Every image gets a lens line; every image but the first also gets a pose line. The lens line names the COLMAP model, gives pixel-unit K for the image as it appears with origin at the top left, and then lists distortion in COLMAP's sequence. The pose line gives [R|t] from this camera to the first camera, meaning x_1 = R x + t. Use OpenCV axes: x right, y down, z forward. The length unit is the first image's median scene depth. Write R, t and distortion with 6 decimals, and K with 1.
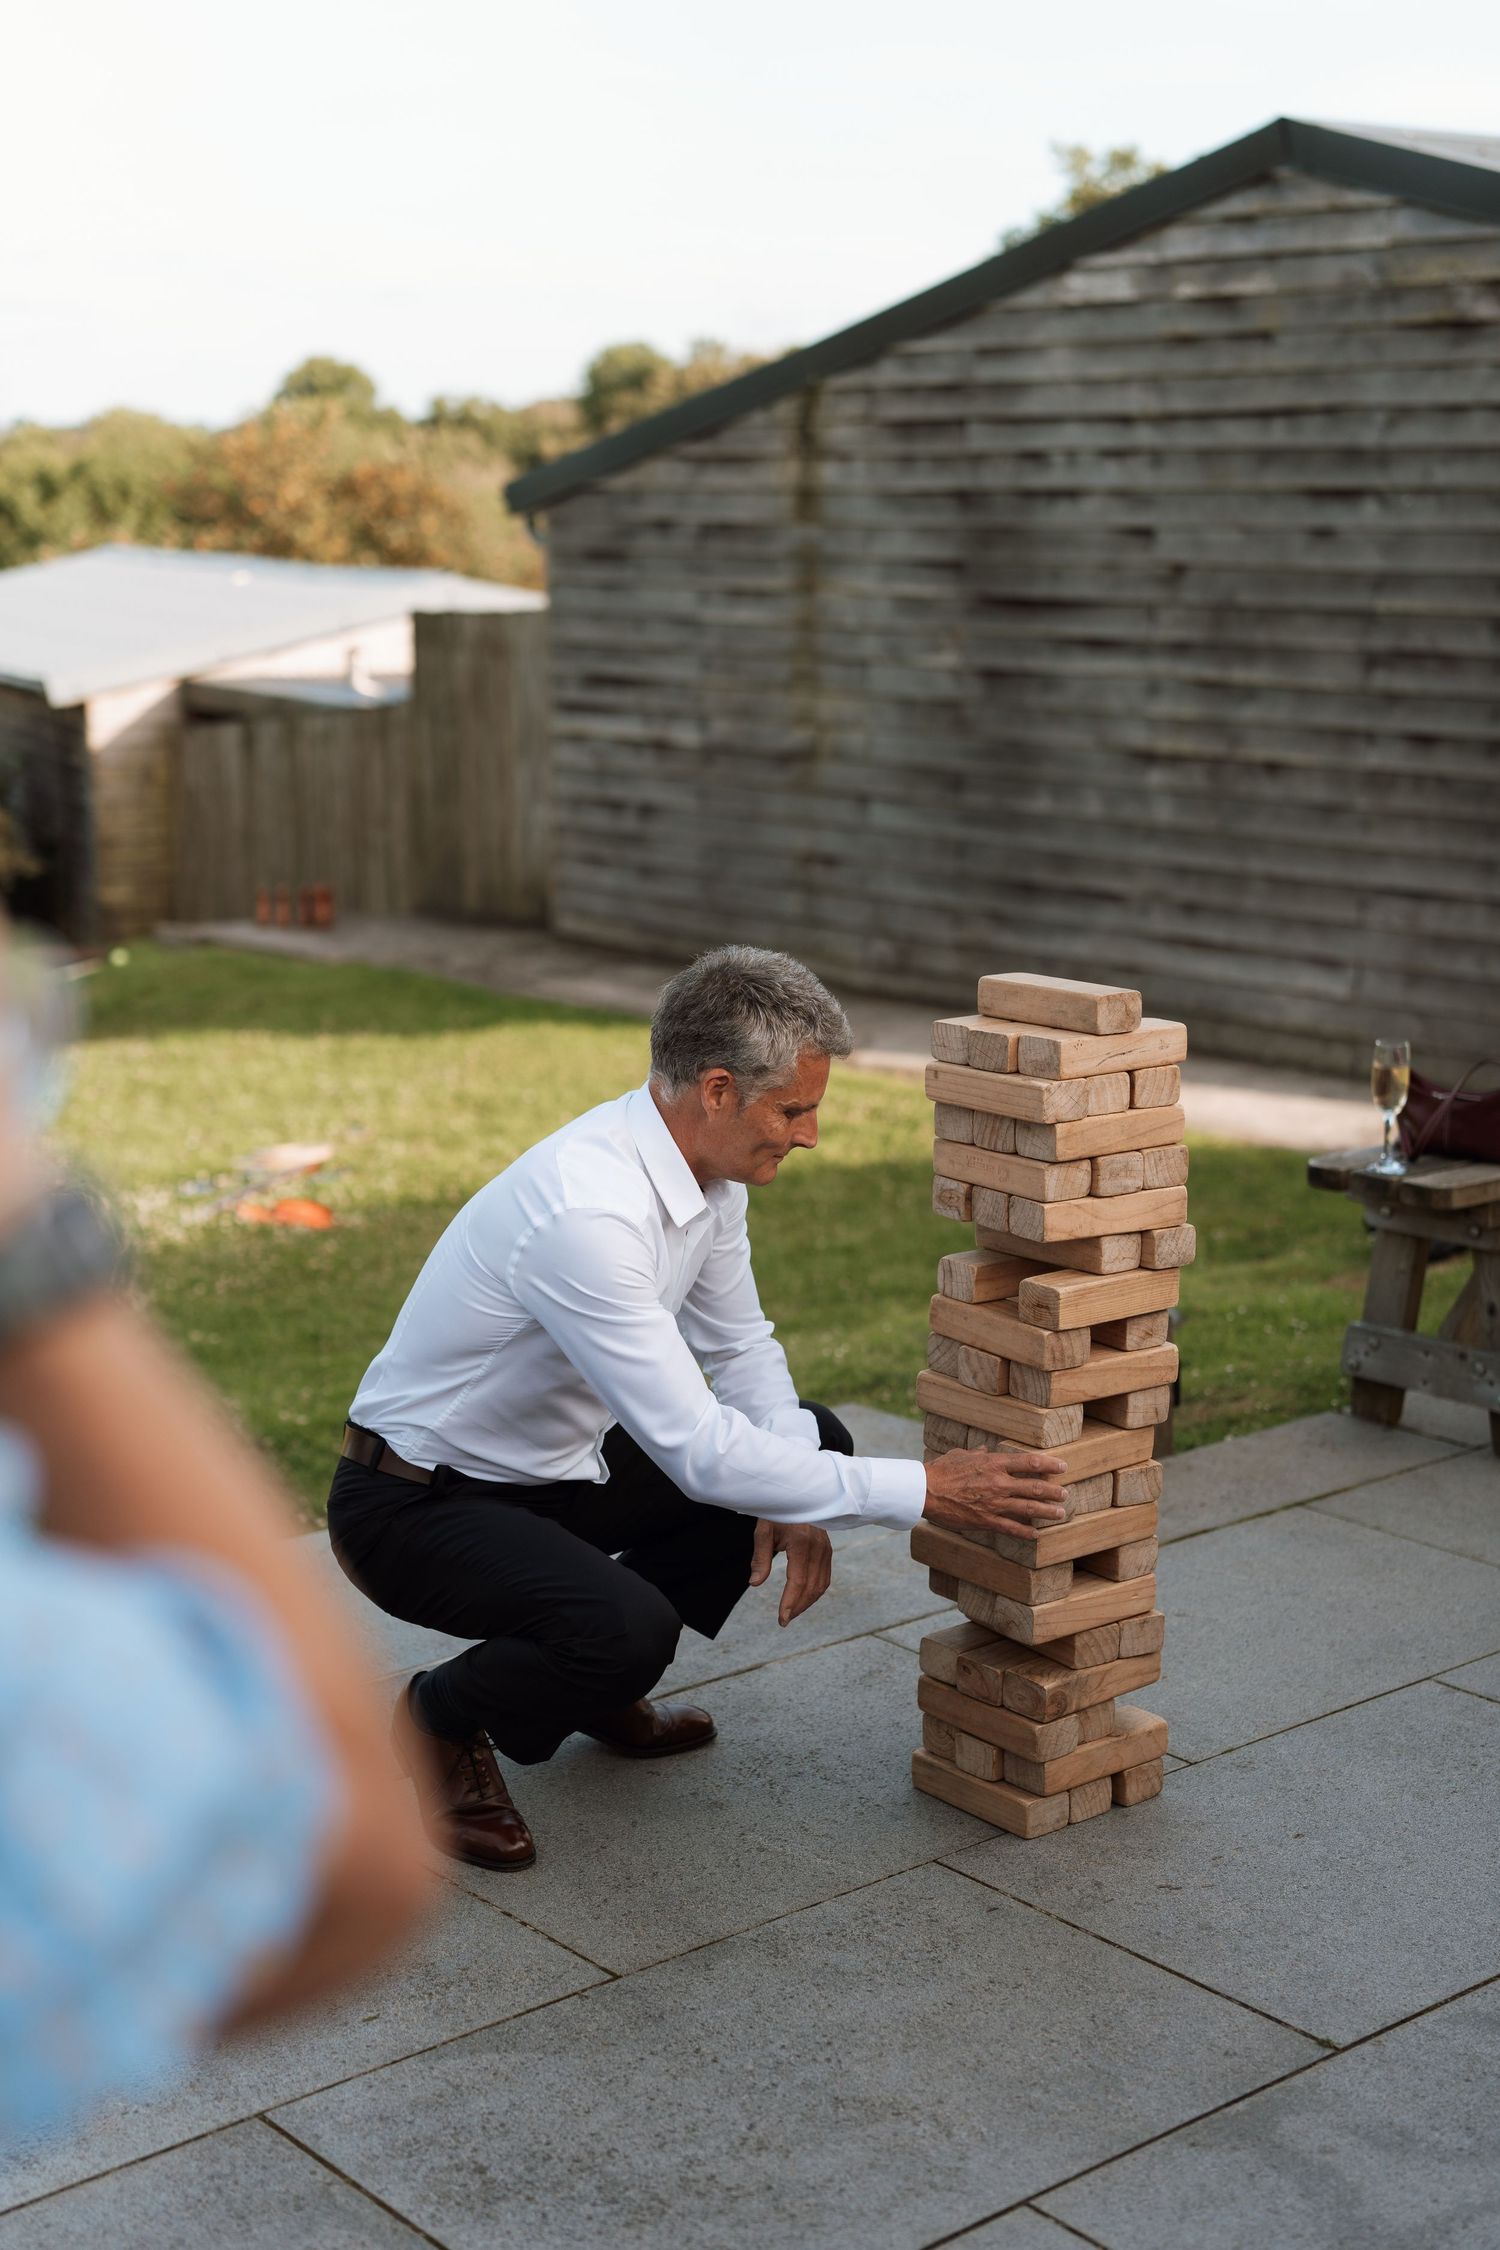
lens RADIAL K [[3212.8, 0, 748.0], [0, 3212.8, 1126.8], [0, 0, 1]] dist [0.071986, 0.000000]
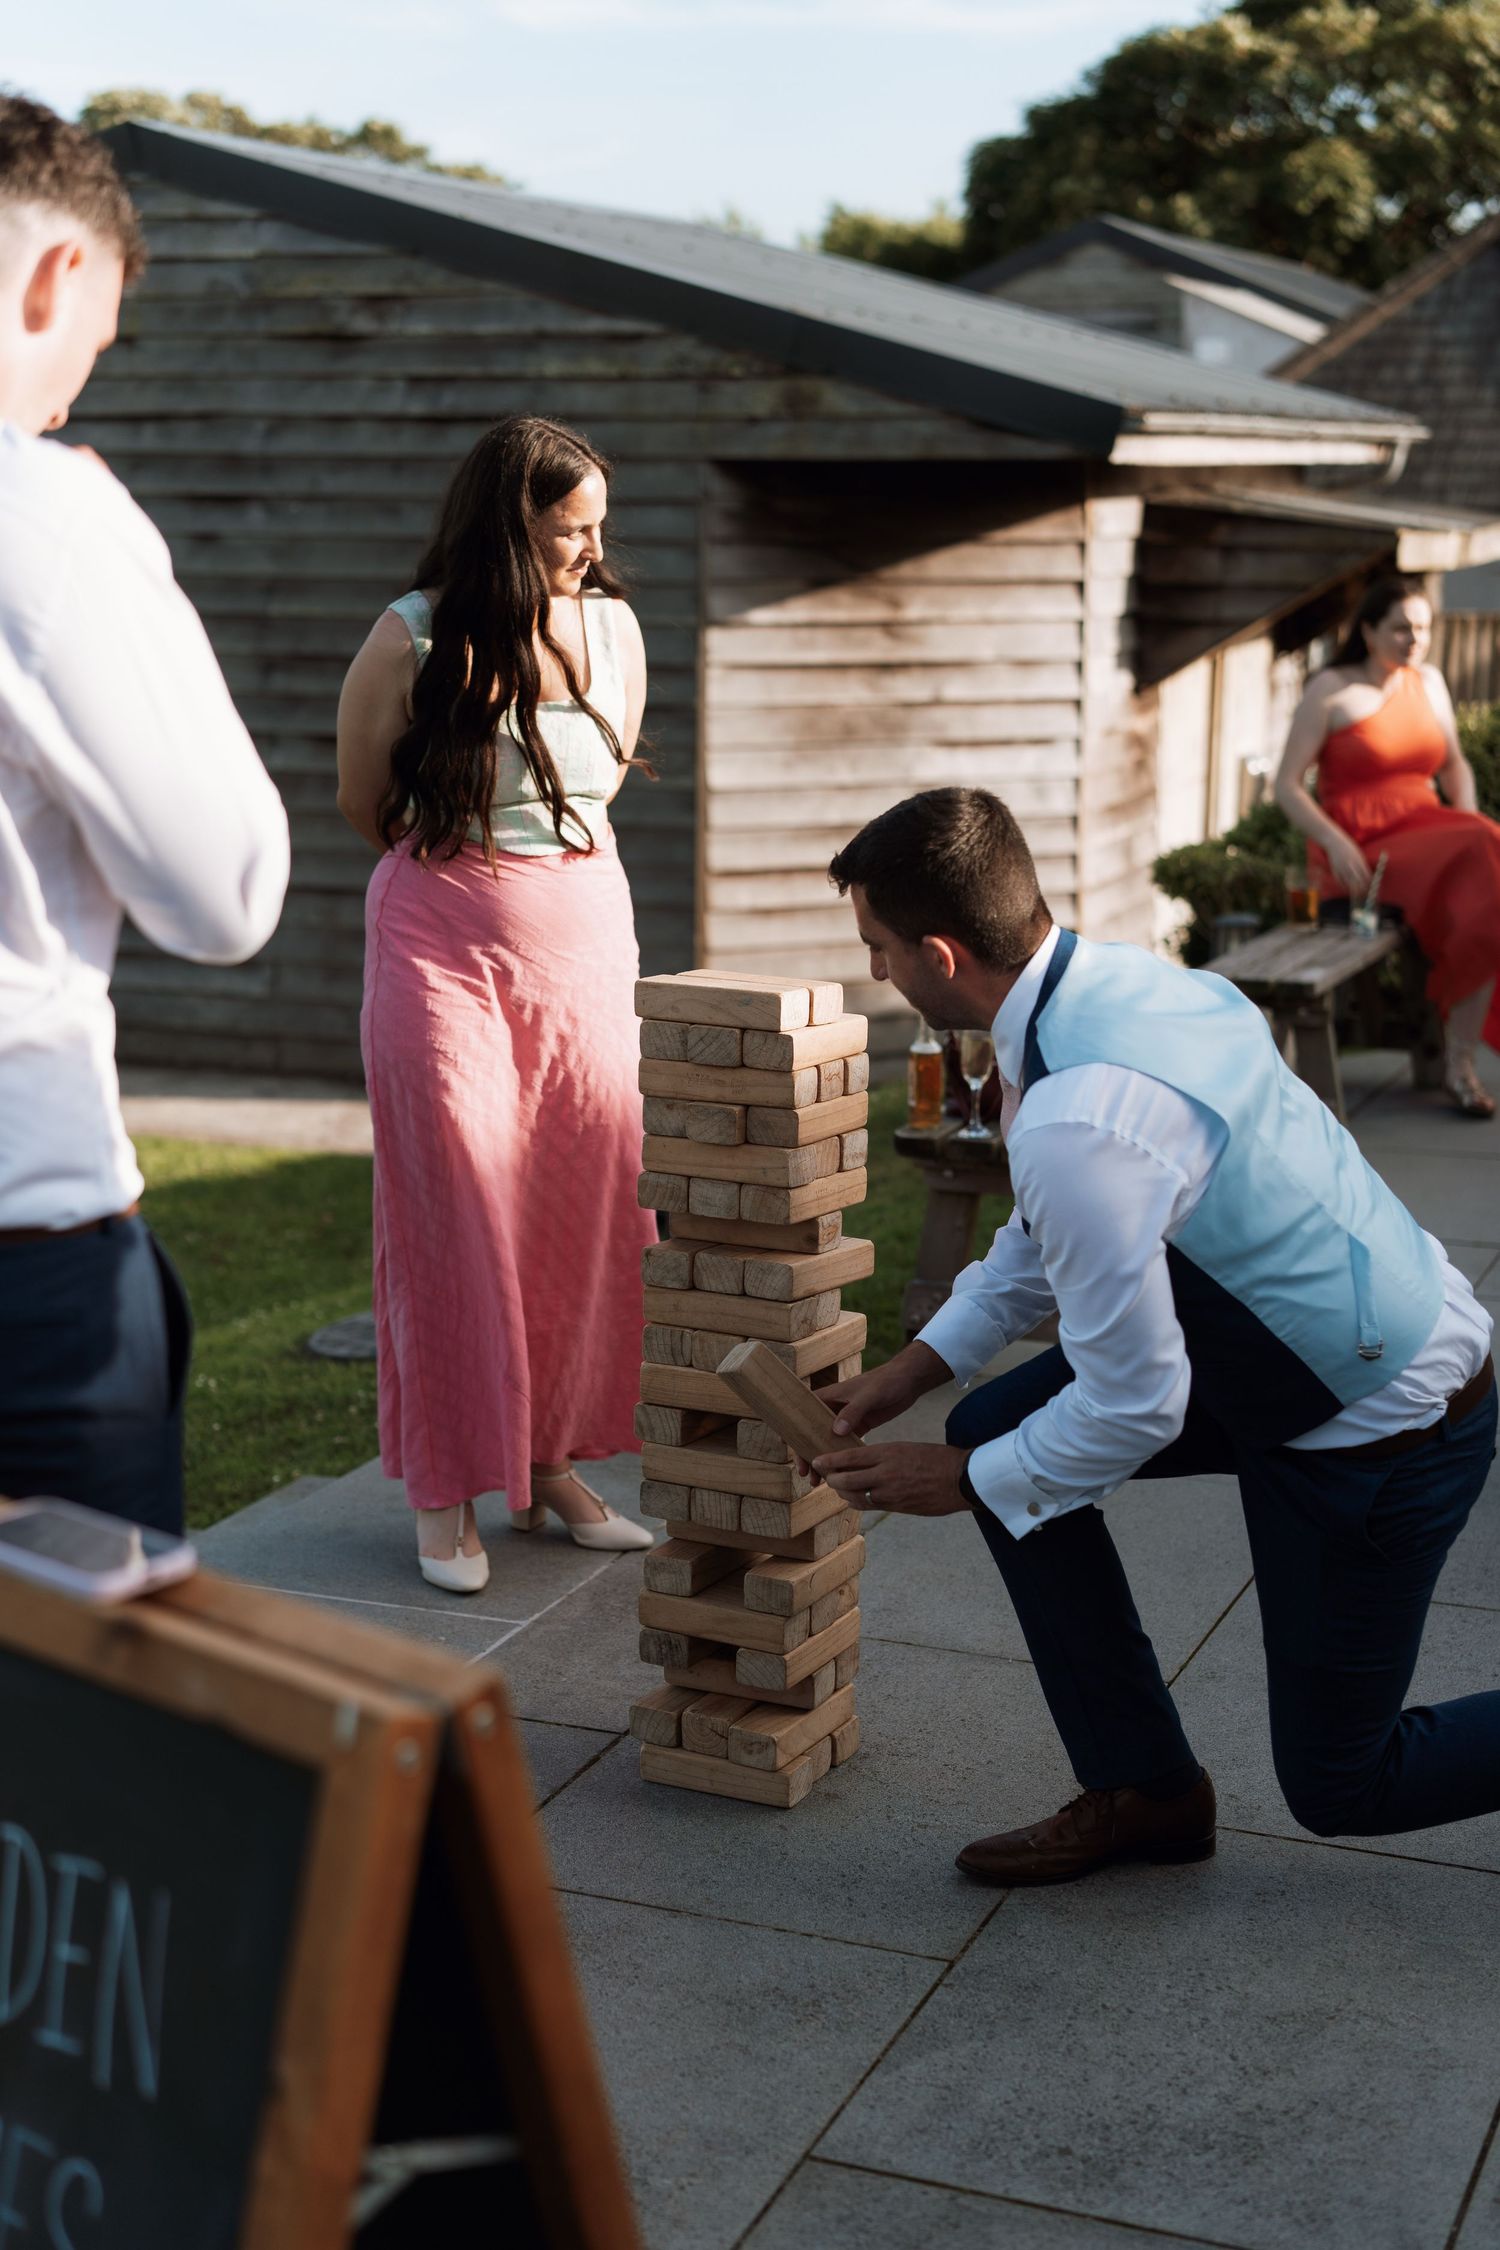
lens RADIAL K [[3212.8, 0, 747.4], [0, 3212.8, 1123.6], [0, 0, 1]] dist [0.071986, 0.000000]
pose [[0.879978, -0.086691, 0.467037, -0.164338], [0.086741, 0.996000, 0.021441, -0.008994], [-0.467028, 0.021644, 0.883978, 0.034349]]
